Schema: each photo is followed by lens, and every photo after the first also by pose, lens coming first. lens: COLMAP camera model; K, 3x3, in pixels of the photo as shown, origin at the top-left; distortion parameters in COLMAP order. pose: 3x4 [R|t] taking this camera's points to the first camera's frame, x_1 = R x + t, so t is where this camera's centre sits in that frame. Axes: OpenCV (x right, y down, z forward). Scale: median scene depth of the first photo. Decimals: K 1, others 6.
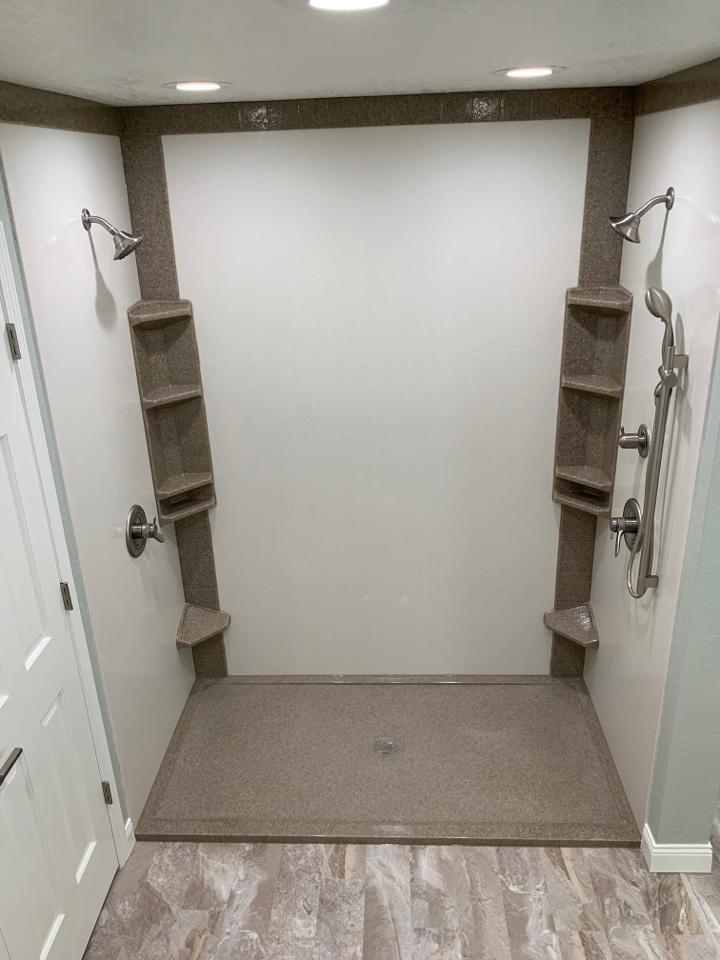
lens RADIAL K [[739.5, 0, 356.9], [0, 739.5, 460.9], [0, 0, 1]] dist [0.025611, -0.025664]
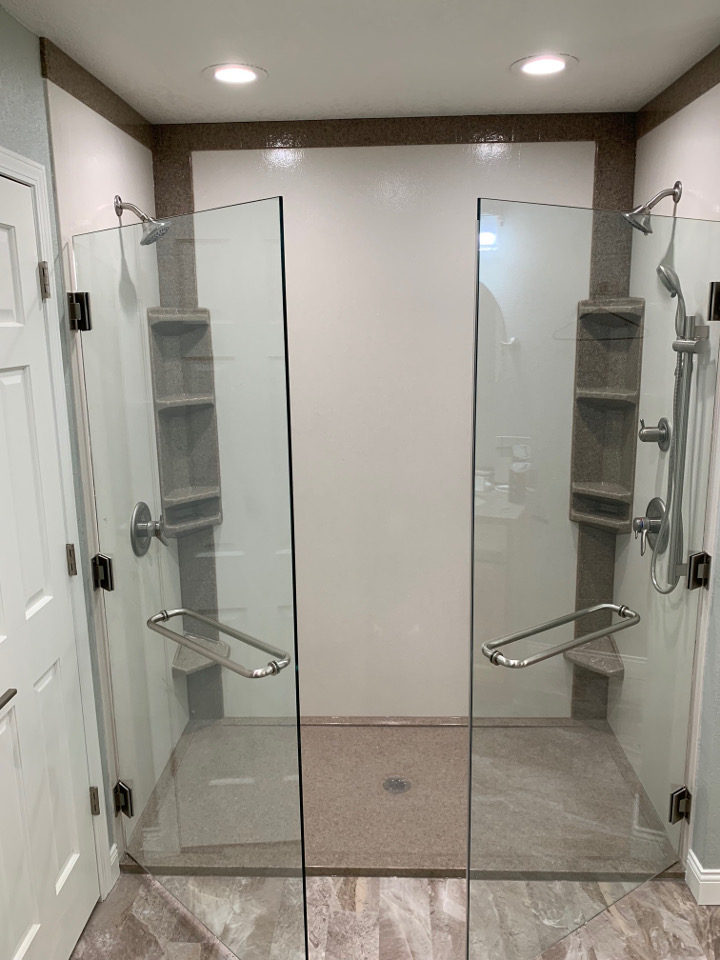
lens RADIAL K [[739.5, 0, 355.9], [0, 739.5, 466.2], [0, 0, 1]] dist [0.025611, -0.025664]
pose [[0.999785, 0.016772, 0.012223, -0.035278], [-0.014350, 0.984161, -0.176694, 0.192510], [-0.014993, 0.176481, 0.984190, 0.034684]]
